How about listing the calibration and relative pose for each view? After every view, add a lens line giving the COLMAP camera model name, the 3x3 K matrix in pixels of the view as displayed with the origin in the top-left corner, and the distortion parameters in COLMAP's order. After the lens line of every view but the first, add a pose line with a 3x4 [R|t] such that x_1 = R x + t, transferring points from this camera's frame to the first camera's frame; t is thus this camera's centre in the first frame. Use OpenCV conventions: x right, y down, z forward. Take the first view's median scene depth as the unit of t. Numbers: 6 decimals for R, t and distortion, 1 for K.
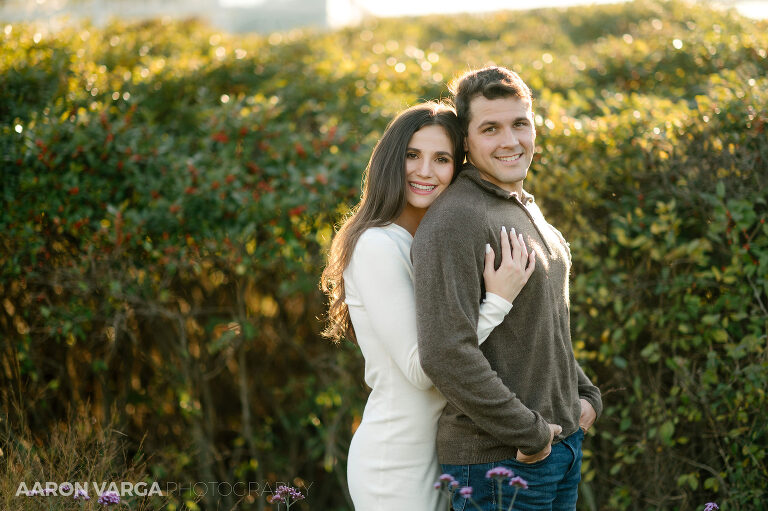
lens RADIAL K [[1826.4, 0, 384.0], [0, 1826.4, 255.5], [0, 0, 1]] dist [-0.023739, 0.428245]
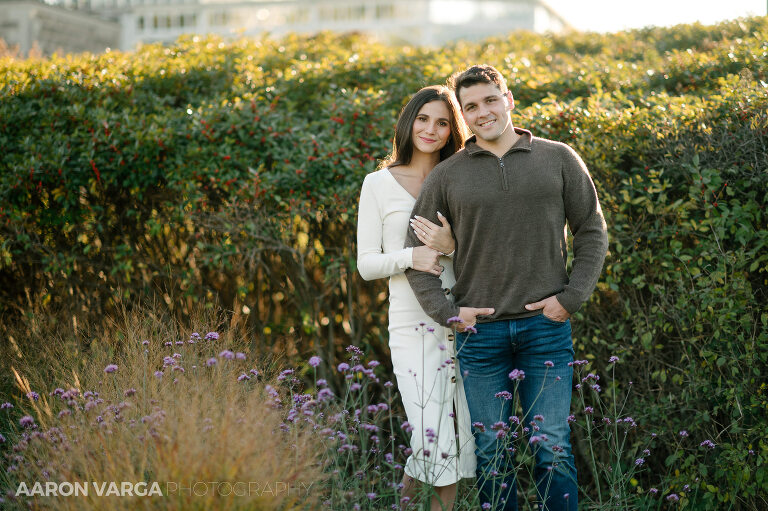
lens RADIAL K [[1826.4, 0, 384.0], [0, 1826.4, 255.5], [0, 0, 1]] dist [-0.023739, 0.428245]
pose [[0.992330, 0.025657, -0.120926, 0.106882], [-0.026938, 0.999597, -0.008970, 0.044944], [0.120648, 0.012159, 0.992621, -0.306162]]
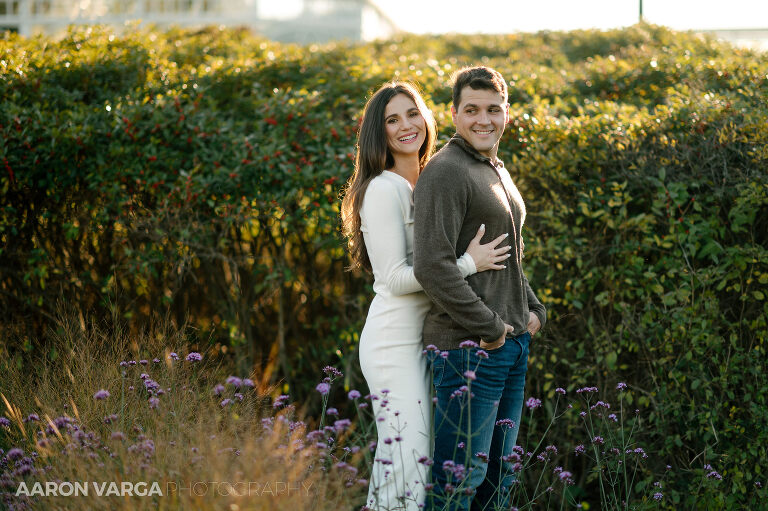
lens RADIAL K [[1826.4, 0, 384.0], [0, 1826.4, 255.5], [0, 0, 1]] dist [-0.023739, 0.428245]
pose [[0.999042, 0.042026, -0.012210, 0.006466], [-0.042156, 0.999055, -0.010589, 0.037738], [0.011753, 0.011094, 0.999869, -0.249063]]
